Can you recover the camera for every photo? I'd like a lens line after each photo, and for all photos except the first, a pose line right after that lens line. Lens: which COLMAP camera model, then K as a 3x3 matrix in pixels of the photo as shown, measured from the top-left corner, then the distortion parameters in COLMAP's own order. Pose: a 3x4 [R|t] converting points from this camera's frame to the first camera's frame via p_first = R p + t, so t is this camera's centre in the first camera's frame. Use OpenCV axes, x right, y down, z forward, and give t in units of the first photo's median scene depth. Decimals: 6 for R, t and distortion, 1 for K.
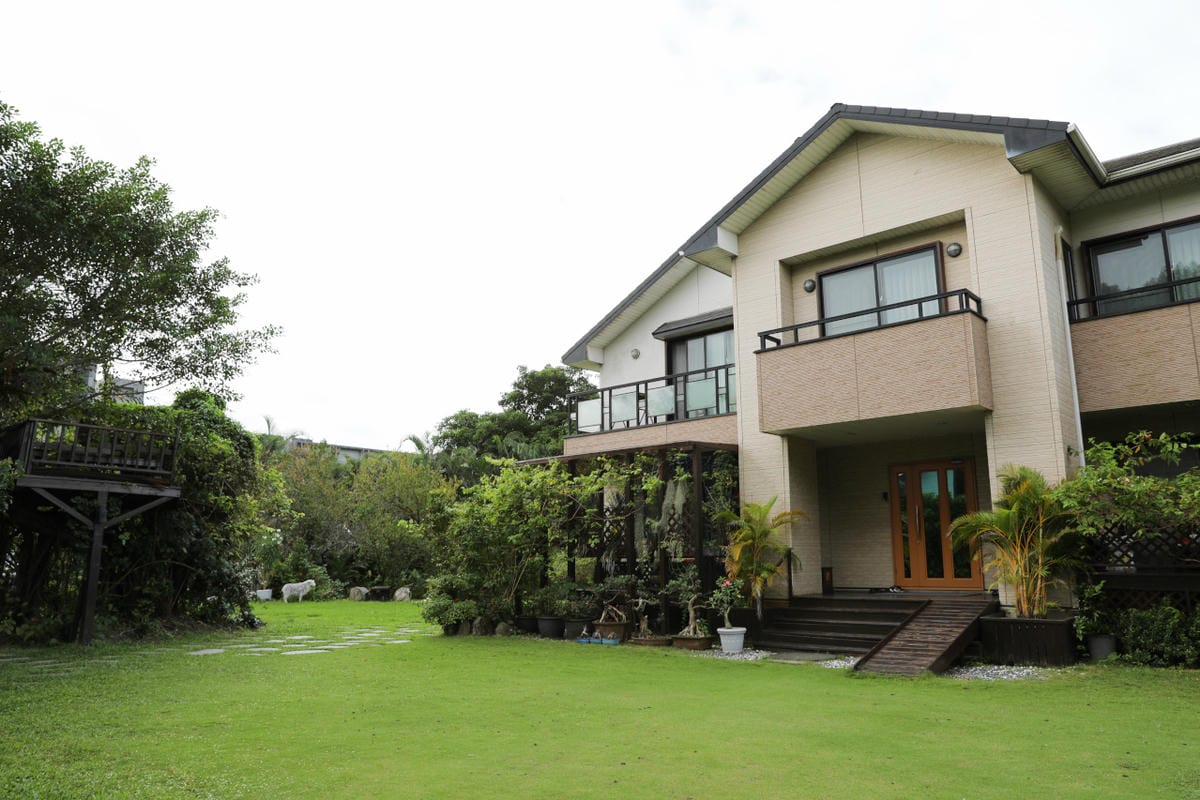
lens RADIAL K [[823.9, 0, 594.9], [0, 823.9, 402.2], [0, 0, 1]] dist [-0.109114, 0.092378]
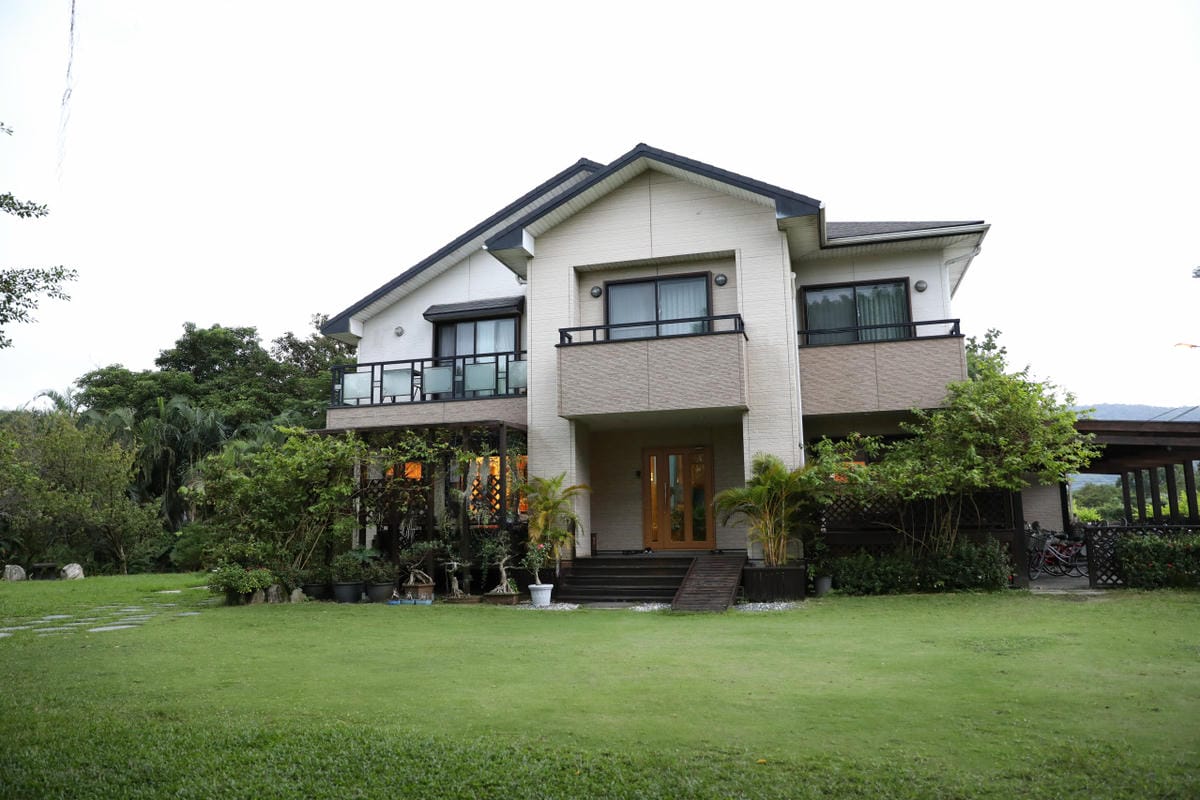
lens RADIAL K [[823.9, 0, 594.9], [0, 823.9, 402.2], [0, 0, 1]] dist [-0.109114, 0.092378]
pose [[0.887958, 0.059712, 0.456031, -0.278267], [-0.073235, 0.997242, 0.012022, -0.000171], [-0.454056, -0.044073, 0.889883, -0.050573]]
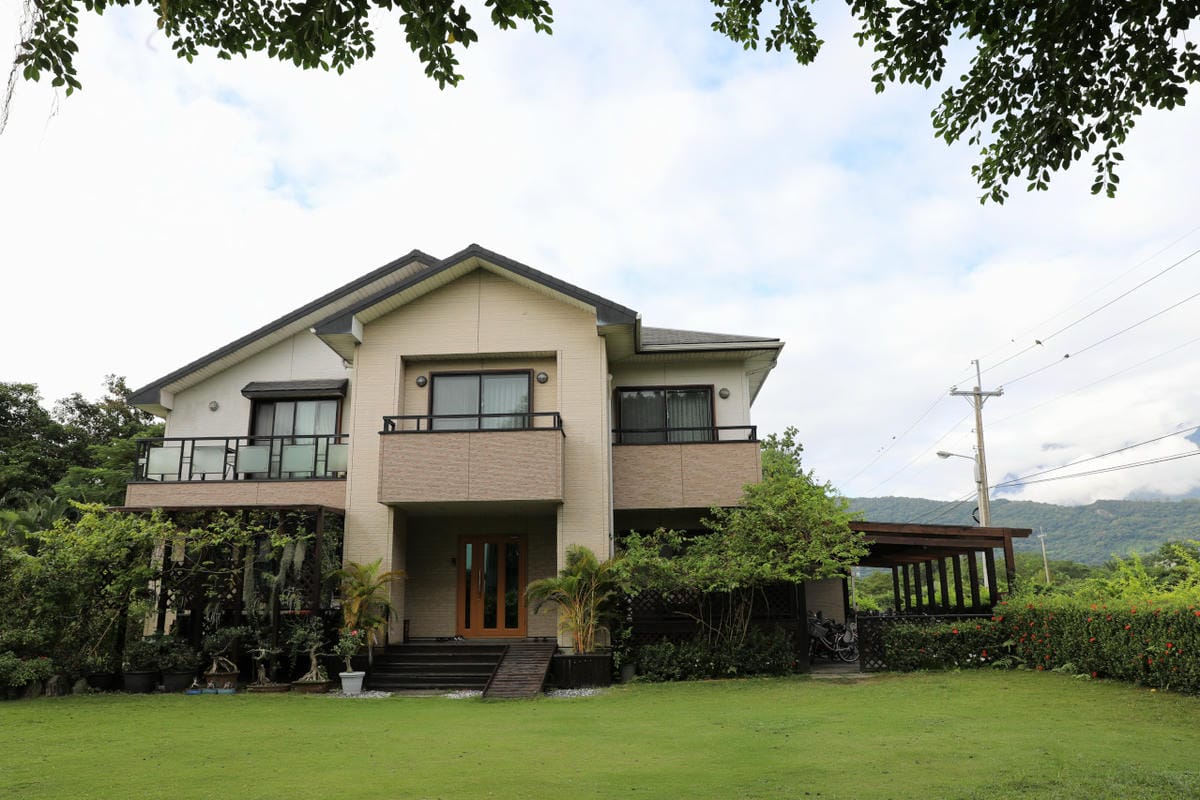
lens RADIAL K [[835.8, 0, 596.1], [0, 835.8, 403.2], [0, 0, 1]] dist [-0.108802, 0.091465]
pose [[0.760735, 0.150069, 0.631476, -0.323219], [-0.110114, 0.988641, -0.102295, -0.015806], [-0.639654, 0.008285, 0.768618, -0.101940]]
